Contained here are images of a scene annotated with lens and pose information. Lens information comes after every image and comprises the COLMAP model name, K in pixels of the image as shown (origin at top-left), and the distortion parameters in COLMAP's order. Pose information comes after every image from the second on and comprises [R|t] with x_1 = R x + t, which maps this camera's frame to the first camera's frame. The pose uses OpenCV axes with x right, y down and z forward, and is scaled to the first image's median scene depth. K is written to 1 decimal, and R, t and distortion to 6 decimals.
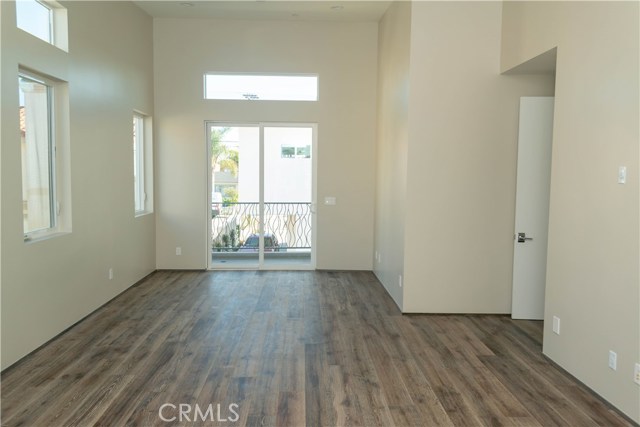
lens RADIAL K [[498.3, 0, 320.1], [0, 498.3, 211.6], [0, 0, 1]] dist [0.044379, -0.020132]
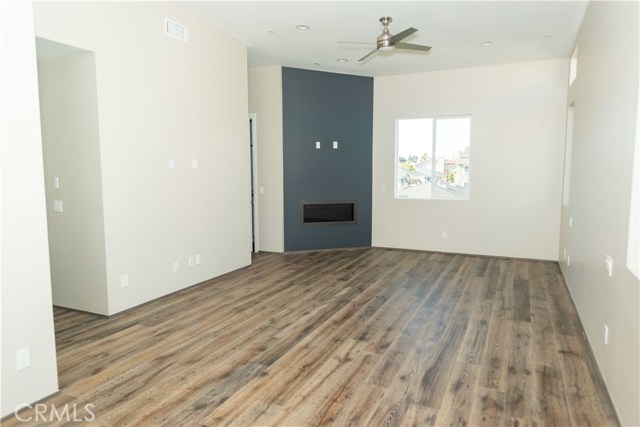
lens RADIAL K [[439.1, 0, 320.1], [0, 439.1, 214.3], [0, 0, 1]] dist [0.025970, -0.010868]
pose [[-0.891421, -0.059452, 0.449259, -0.482818], [0.026796, 0.982708, 0.183215, -0.138757], [-0.452383, 0.175360, -0.874413, 1.774140]]
